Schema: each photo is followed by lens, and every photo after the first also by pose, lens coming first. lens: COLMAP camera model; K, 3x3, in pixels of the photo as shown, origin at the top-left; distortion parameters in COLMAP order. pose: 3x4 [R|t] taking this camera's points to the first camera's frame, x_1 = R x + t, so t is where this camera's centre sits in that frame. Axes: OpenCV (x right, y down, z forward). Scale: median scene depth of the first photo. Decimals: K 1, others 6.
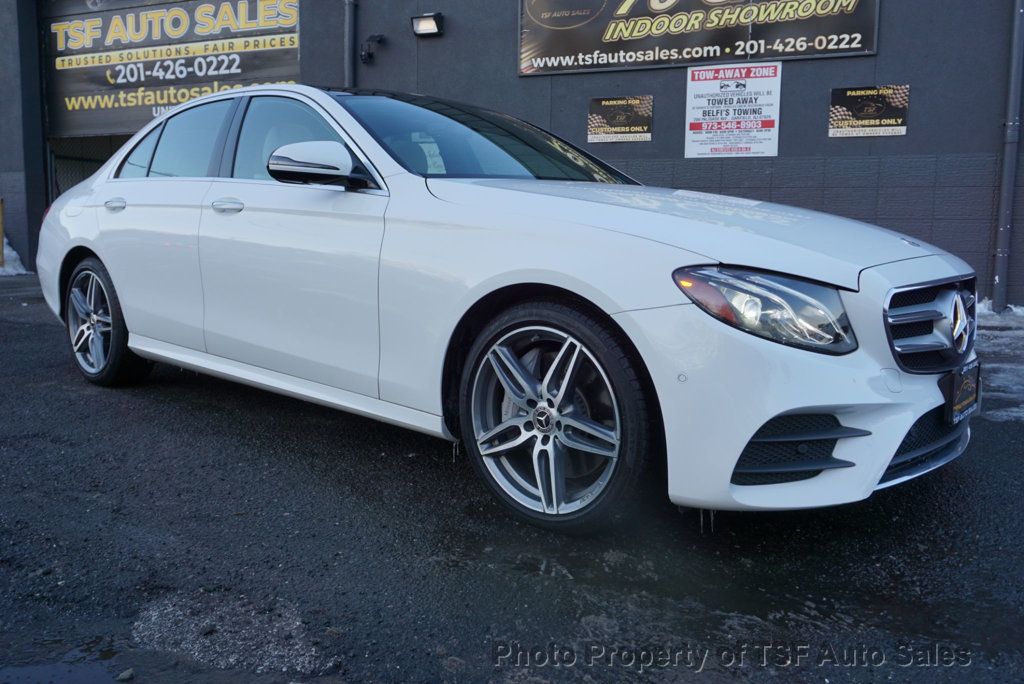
lens RADIAL K [[852.3, 0, 512.0], [0, 852.3, 342.0], [0, 0, 1]] dist [-0.019397, 0.008818]
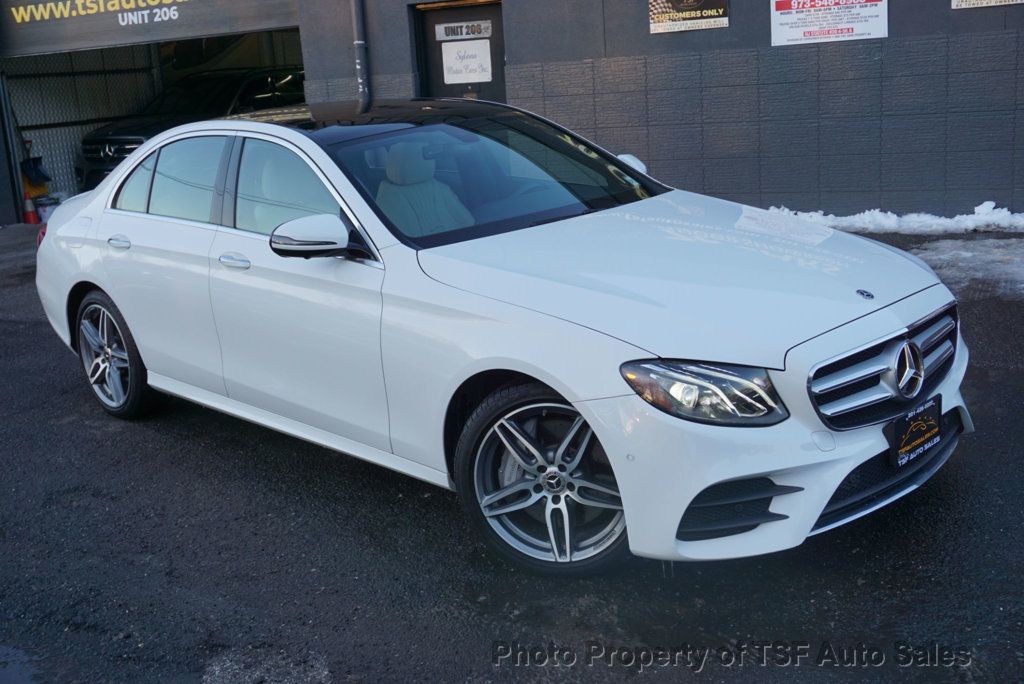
lens RADIAL K [[1183.2, 0, 512.0], [0, 1183.2, 342.0], [0, 0, 1]] dist [0.023588, -0.040211]
pose [[0.993538, -0.060159, -0.096245, 0.100821], [0.070161, 0.992084, 0.104152, -0.145262], [0.089218, -0.110231, 0.989894, -0.305639]]
